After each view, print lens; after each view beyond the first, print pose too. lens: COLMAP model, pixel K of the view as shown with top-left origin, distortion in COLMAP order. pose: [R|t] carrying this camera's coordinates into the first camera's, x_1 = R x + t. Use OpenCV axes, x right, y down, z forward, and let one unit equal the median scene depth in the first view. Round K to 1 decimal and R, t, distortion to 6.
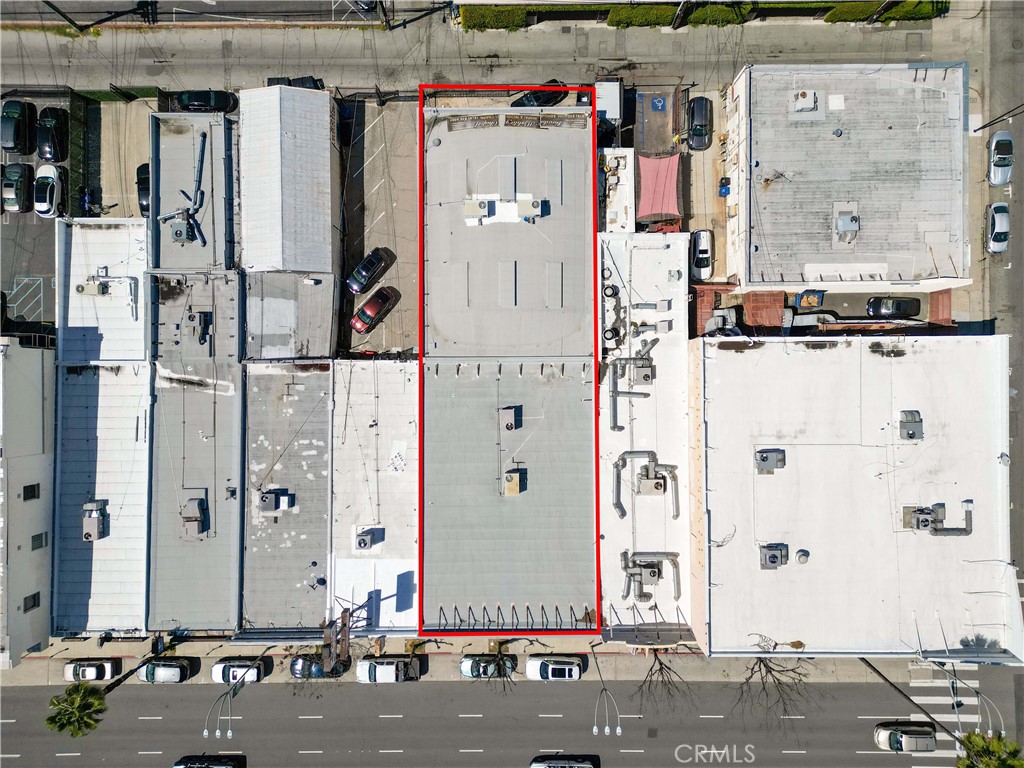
lens RADIAL K [[711.2, 0, 512.0], [0, 711.2, 384.0], [0, 0, 1]] dist [0.048147, -0.004109]
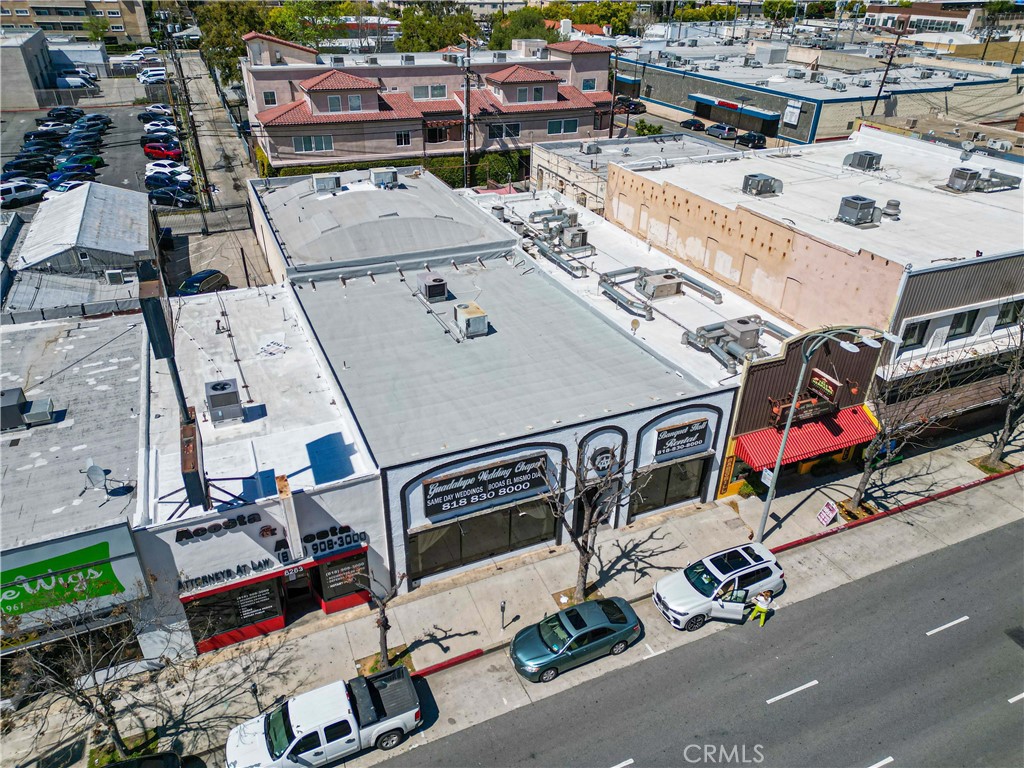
lens RADIAL K [[711.2, 0, 512.0], [0, 711.2, 384.0], [0, 0, 1]] dist [0.048147, -0.004109]
pose [[0.919797, -0.184890, 0.346106, -0.189909], [0.391858, 0.478909, -0.785553, 0.662824], [-0.020512, 0.858173, 0.512950, 0.722336]]
